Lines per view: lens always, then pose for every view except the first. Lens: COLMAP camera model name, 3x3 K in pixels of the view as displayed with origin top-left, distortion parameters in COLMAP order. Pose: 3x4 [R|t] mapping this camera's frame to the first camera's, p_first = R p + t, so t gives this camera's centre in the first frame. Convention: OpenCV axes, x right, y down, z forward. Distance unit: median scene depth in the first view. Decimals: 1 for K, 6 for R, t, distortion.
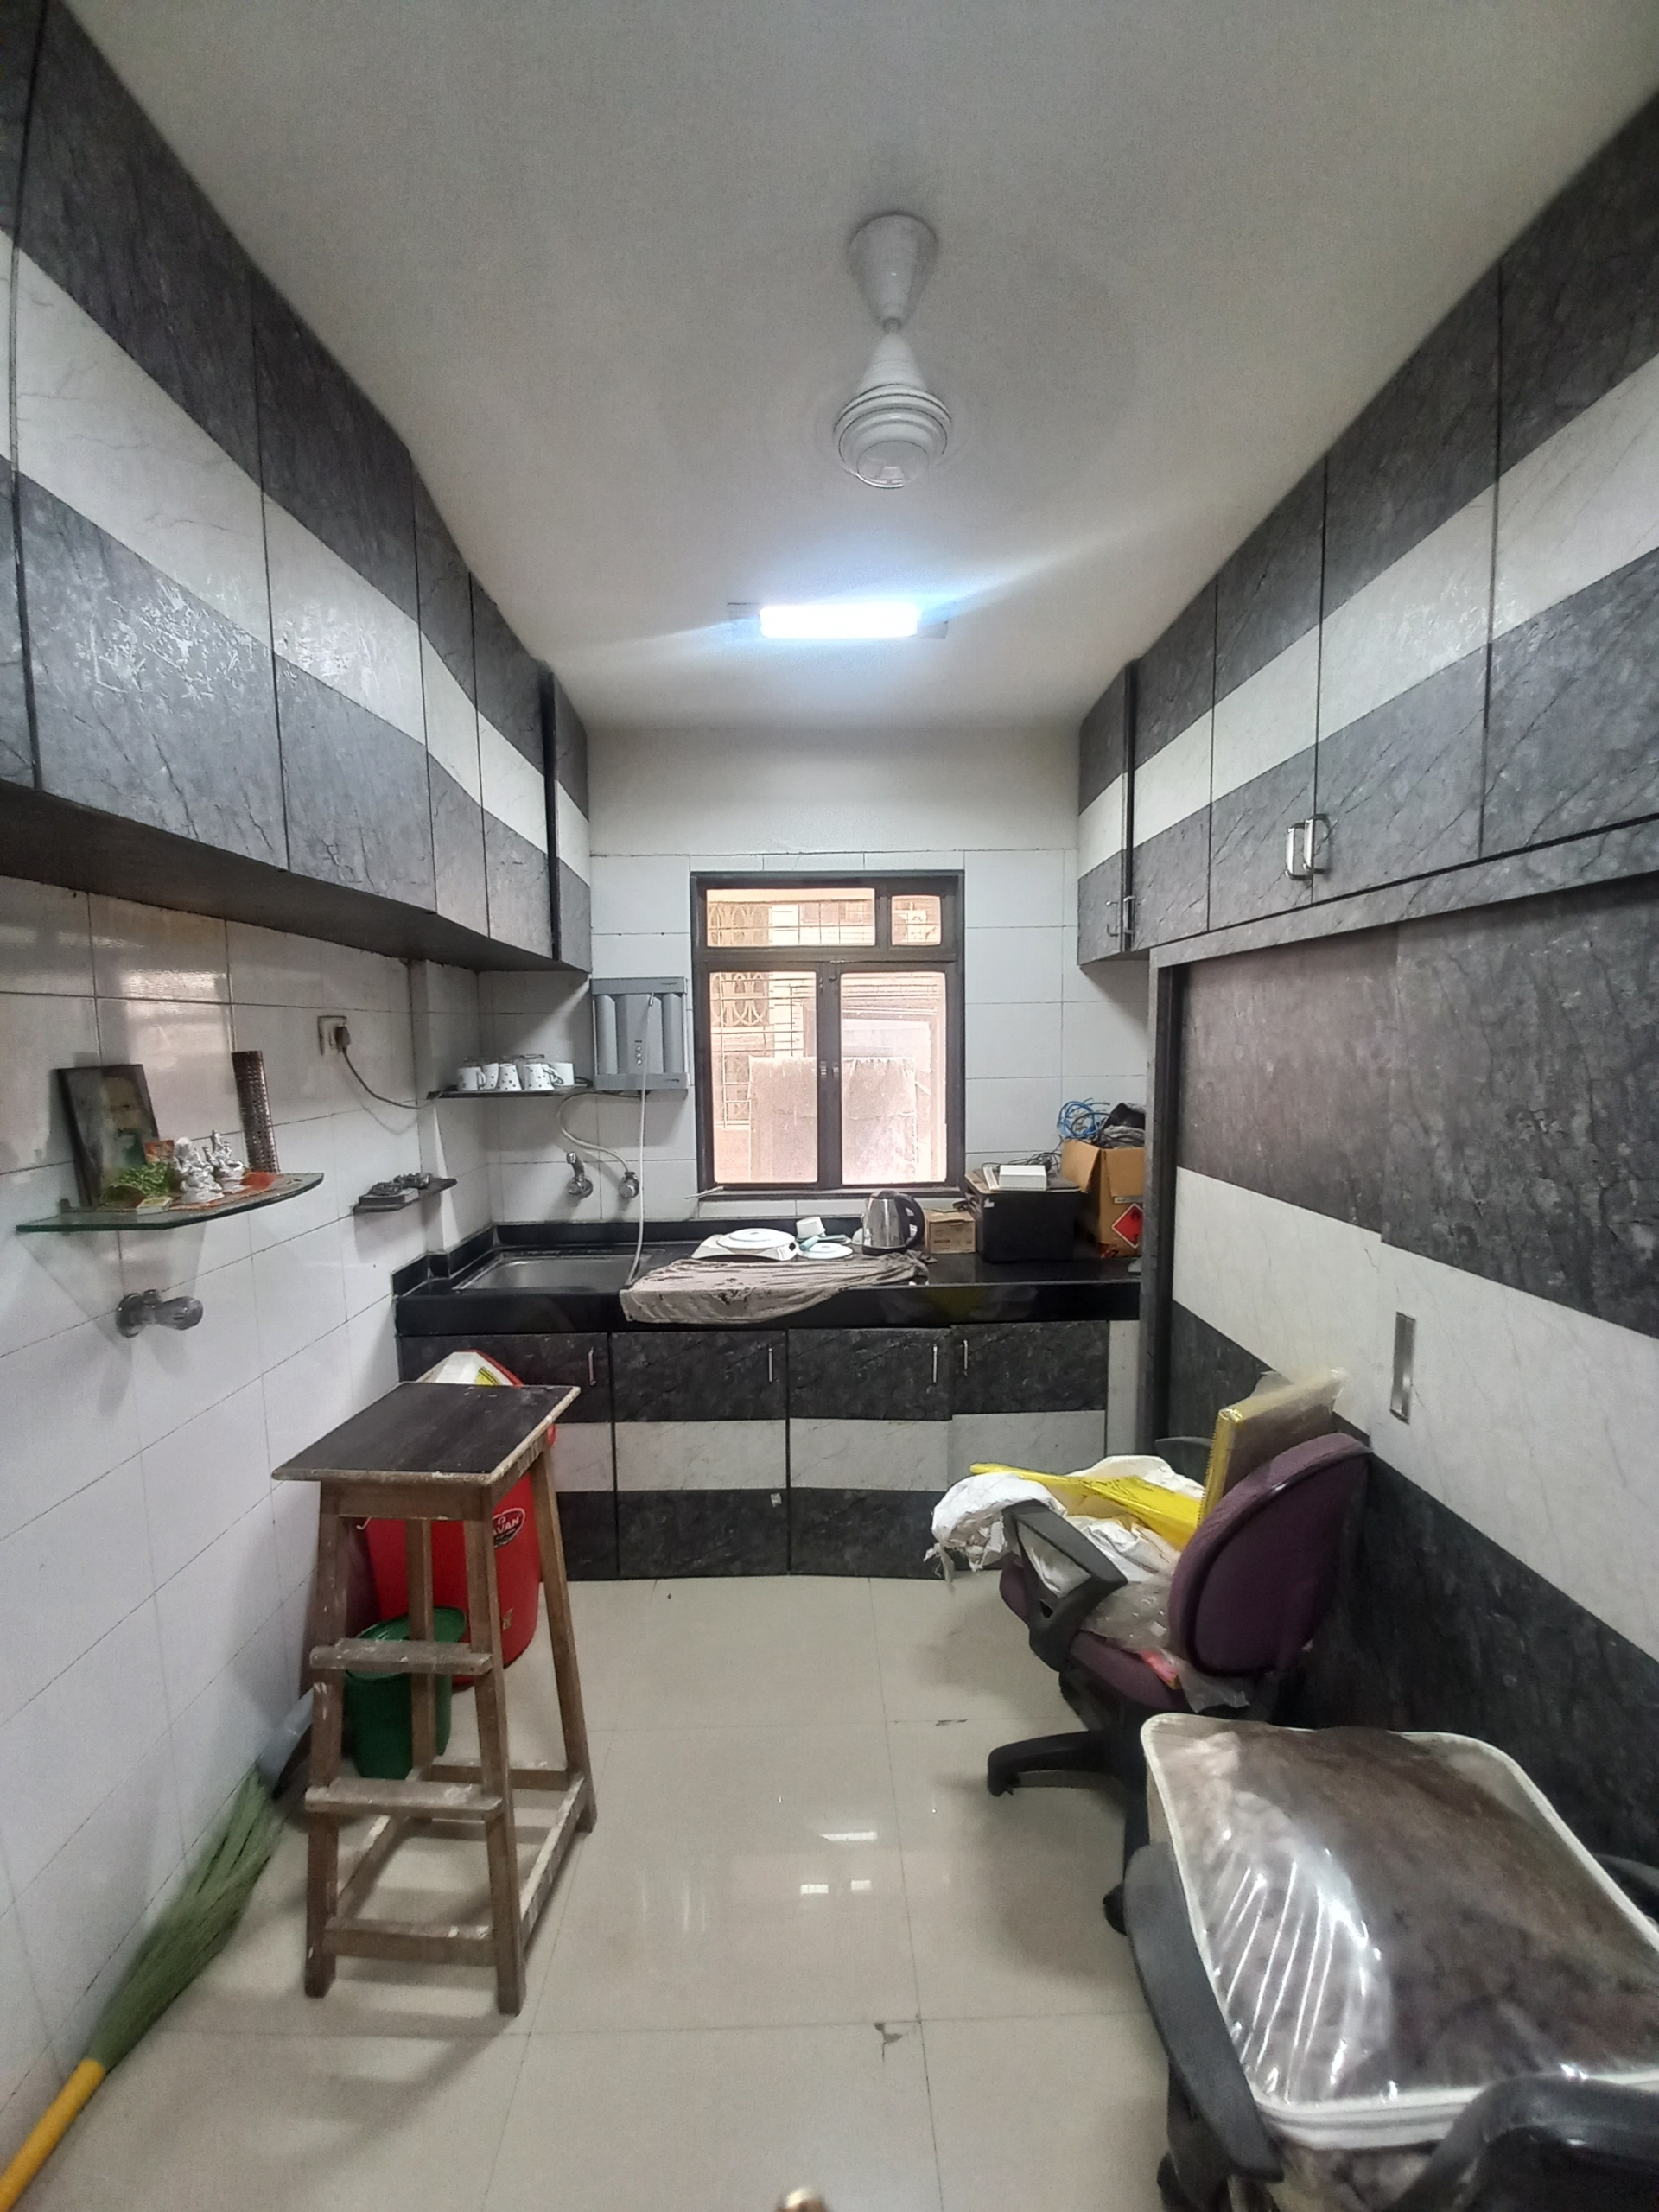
lens RADIAL K [[881.6, 0, 821.7], [0, 881.6, 1103.7], [0, 0, 1]] dist [0.001656, -0.000856]
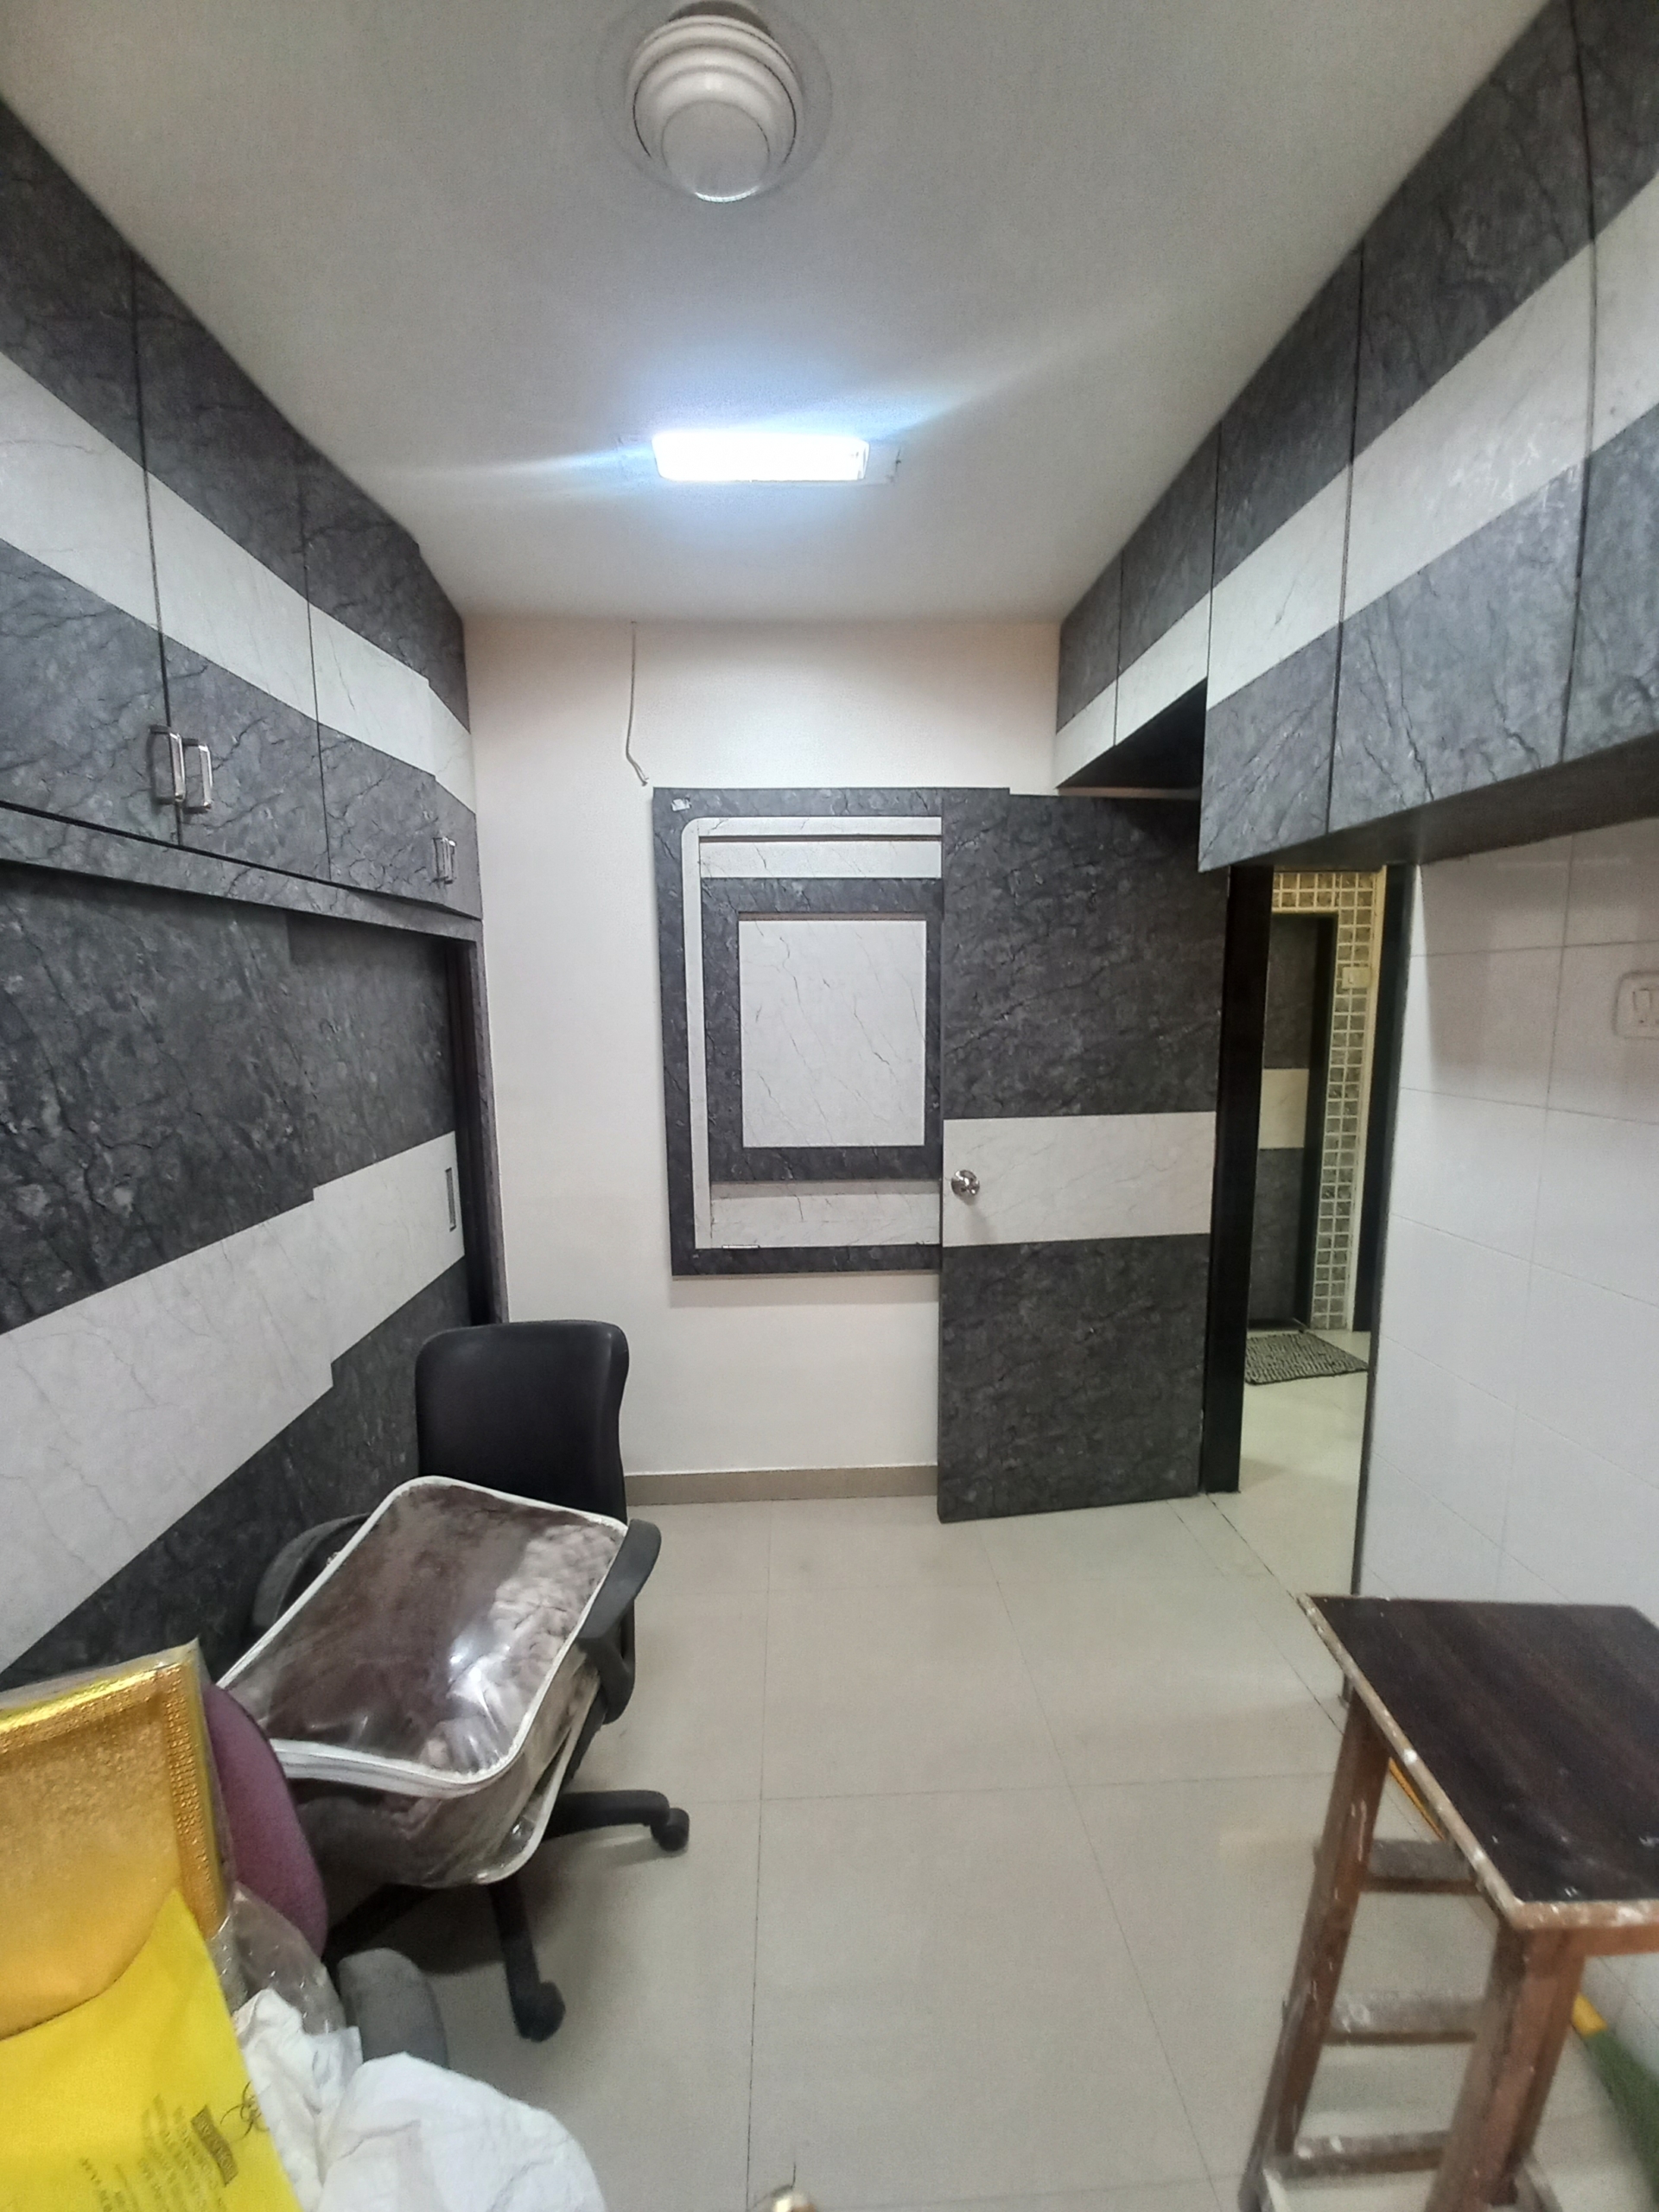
lens RADIAL K [[881.6, 0, 820.1], [0, 881.6, 1115.1], [0, 0, 1]] dist [0.001656, -0.000856]
pose [[-0.999599, 0.024968, -0.013339, 0.032579], [0.021669, 0.978101, 0.207000, -0.161927], [0.018216, 0.206628, -0.978250, 2.006181]]
